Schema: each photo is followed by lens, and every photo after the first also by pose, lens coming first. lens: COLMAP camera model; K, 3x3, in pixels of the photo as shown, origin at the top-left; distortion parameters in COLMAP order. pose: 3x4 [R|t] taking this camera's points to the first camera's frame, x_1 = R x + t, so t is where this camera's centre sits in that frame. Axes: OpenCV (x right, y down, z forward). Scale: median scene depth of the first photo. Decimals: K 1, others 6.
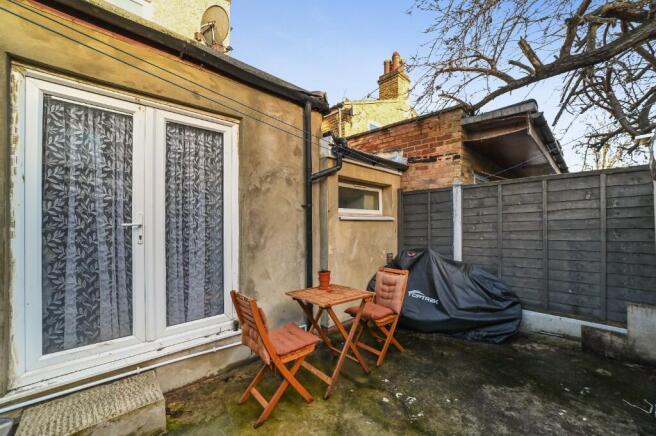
lens RADIAL K [[262.0, 0, 325.6], [0, 262.0, 216.3], [0, 0, 1]] dist [-0.030833, 0.007340]
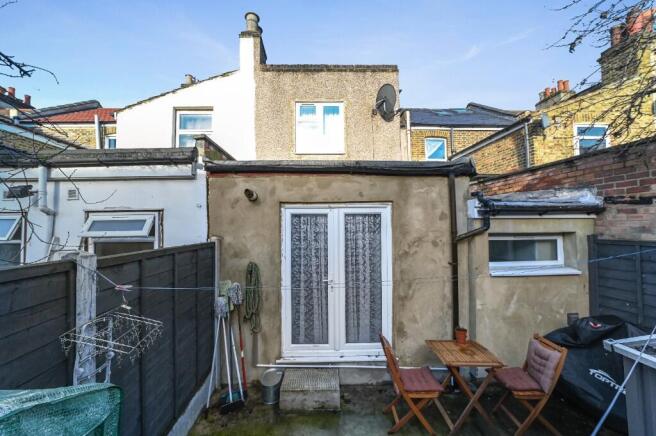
lens RADIAL K [[252.3, 0, 328.0], [0, 252.3, 218.0], [0, 0, 1]] dist [-0.036426, 0.008311]
pose [[0.759664, -0.024508, -0.649854, 0.239626], [0.009468, 0.999601, -0.026629, -0.226602], [0.650247, 0.014076, 0.759592, -0.192076]]
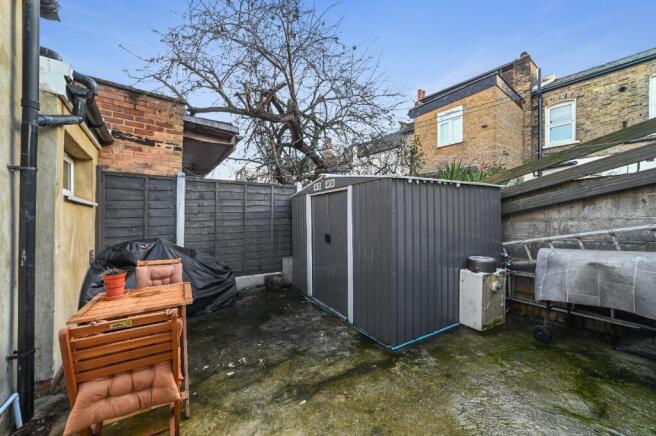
lens RADIAL K [[262.0, 0, 325.6], [0, 262.0, 216.3], [0, 0, 1]] dist [-0.030833, 0.007340]
pose [[0.139213, 0.023619, 0.989981, -0.568901], [-0.028814, 0.999389, -0.019791, 0.058290], [-0.989843, -0.025770, 0.139808, 0.355784]]
